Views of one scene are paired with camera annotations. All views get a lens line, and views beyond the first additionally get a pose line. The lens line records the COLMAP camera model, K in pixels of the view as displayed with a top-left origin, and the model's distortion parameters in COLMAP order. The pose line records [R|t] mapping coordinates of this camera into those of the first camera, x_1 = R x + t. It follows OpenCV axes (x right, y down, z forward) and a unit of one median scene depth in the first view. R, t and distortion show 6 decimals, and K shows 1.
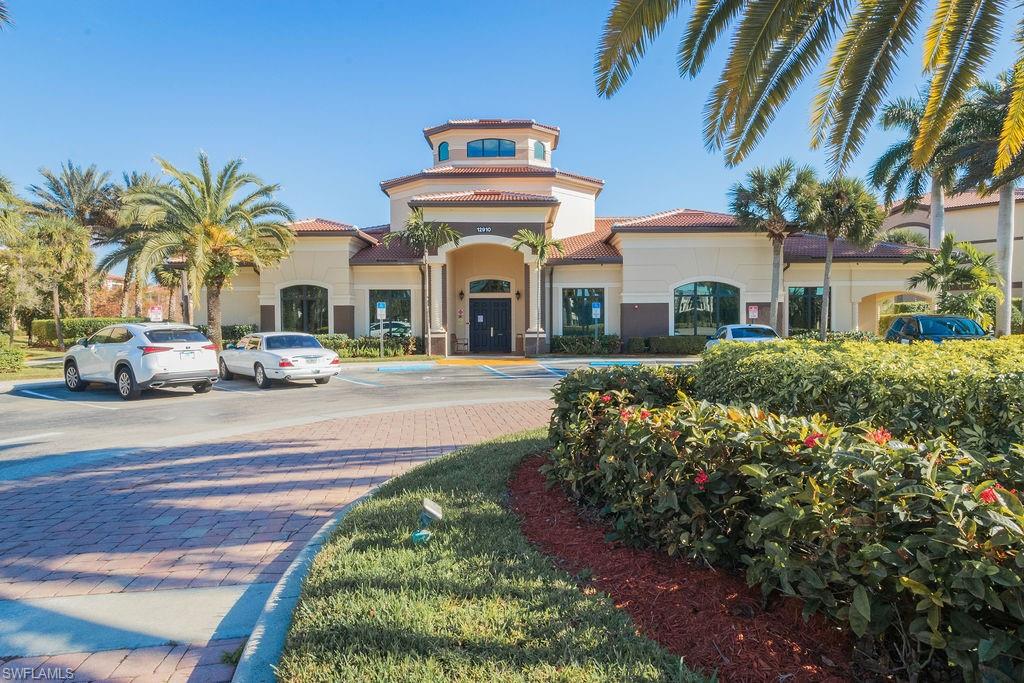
lens RADIAL K [[663.9, 0, 512.4], [0, 663.9, 343.6], [0, 0, 1]] dist [0.001330, -0.000139]
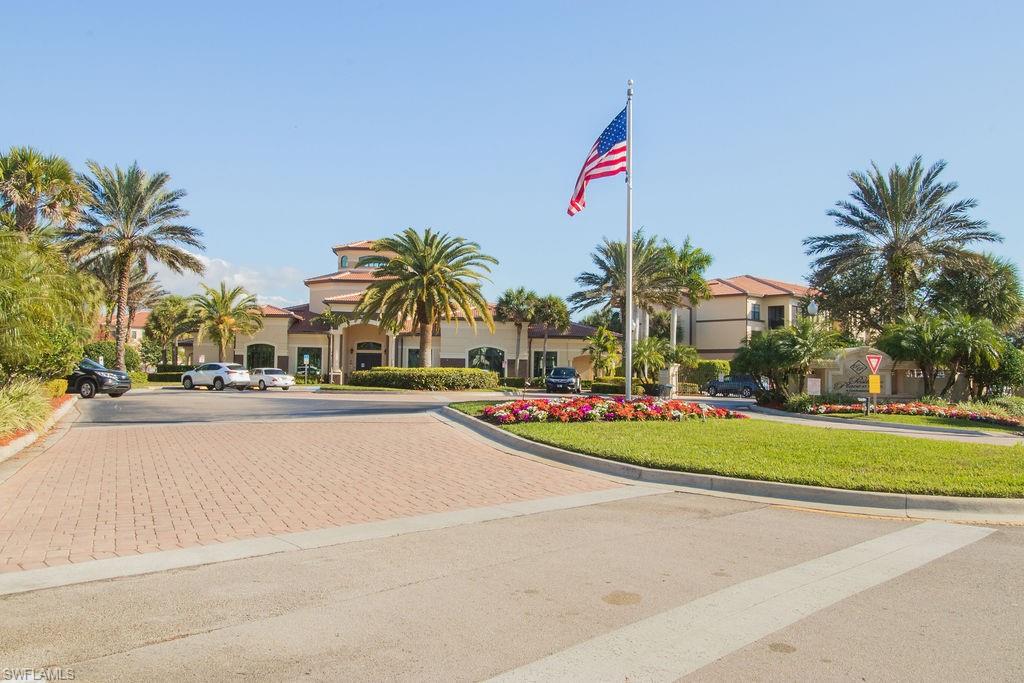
lens RADIAL K [[815.0, 0, 513.7], [0, 815.0, 337.9], [0, 0, 1]] dist [0.005320, 0.000915]
pose [[0.995351, 0.022855, 0.093558, 0.156389], [-0.015554, 0.996830, -0.078026, 0.056017], [-0.095045, 0.076208, 0.992552, -1.243118]]
